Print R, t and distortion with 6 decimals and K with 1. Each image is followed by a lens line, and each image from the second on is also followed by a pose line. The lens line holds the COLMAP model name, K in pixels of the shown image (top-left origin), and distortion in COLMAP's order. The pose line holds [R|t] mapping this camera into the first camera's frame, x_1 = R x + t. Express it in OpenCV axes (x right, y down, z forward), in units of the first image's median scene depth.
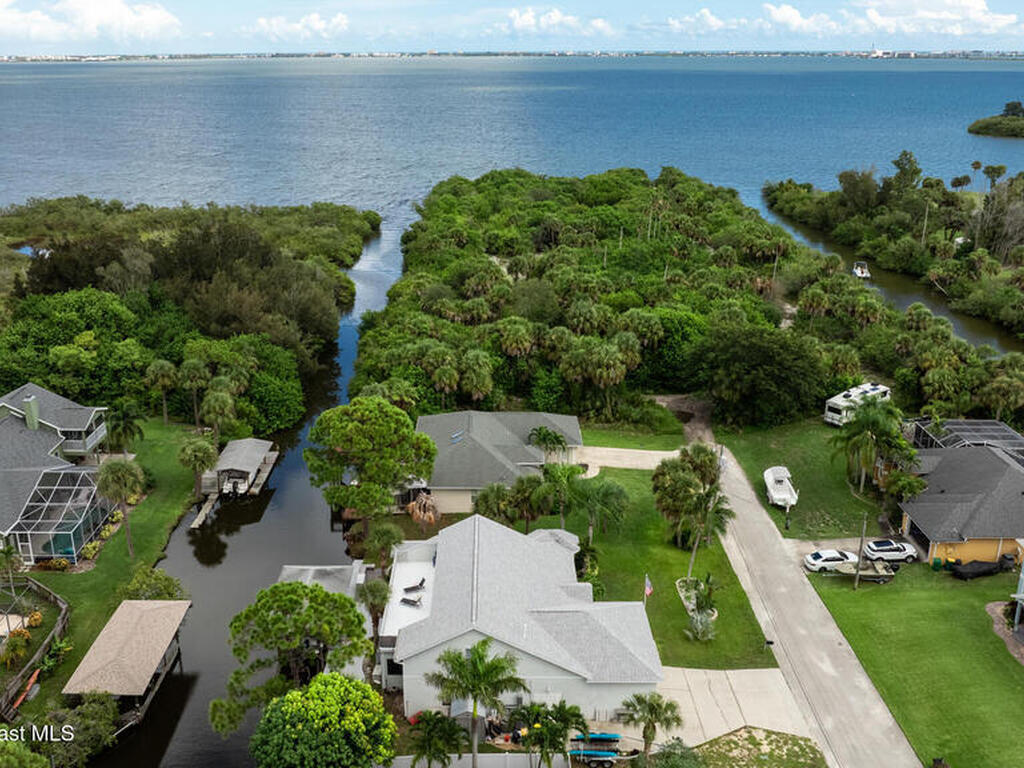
lens RADIAL K [[970.4, 0, 482.3], [0, 970.4, 405.5], [0, 0, 1]] dist [-0.005629, -0.021777]
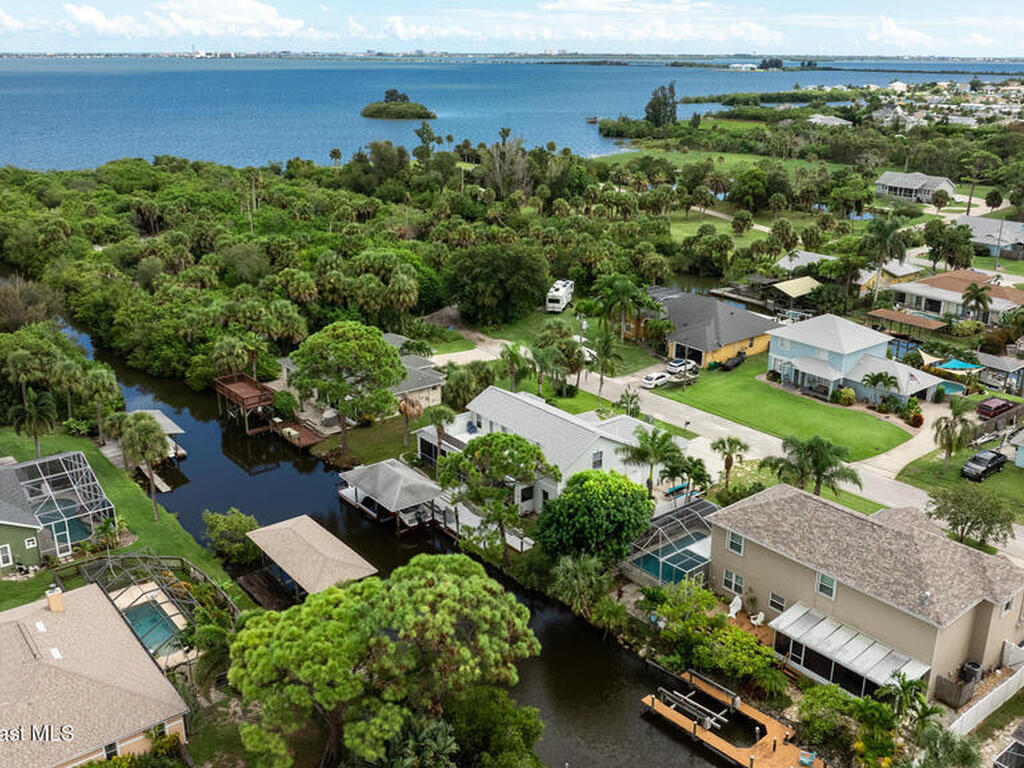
lens RADIAL K [[954.3, 0, 519.5], [0, 954.3, 382.3], [0, 0, 1]] dist [-0.017589, -0.009771]
pose [[0.773098, -0.200852, 0.601646, -0.607601], [0.211129, 0.975937, 0.054509, 0.041276], [-0.598117, 0.084884, 0.796901, -0.002811]]
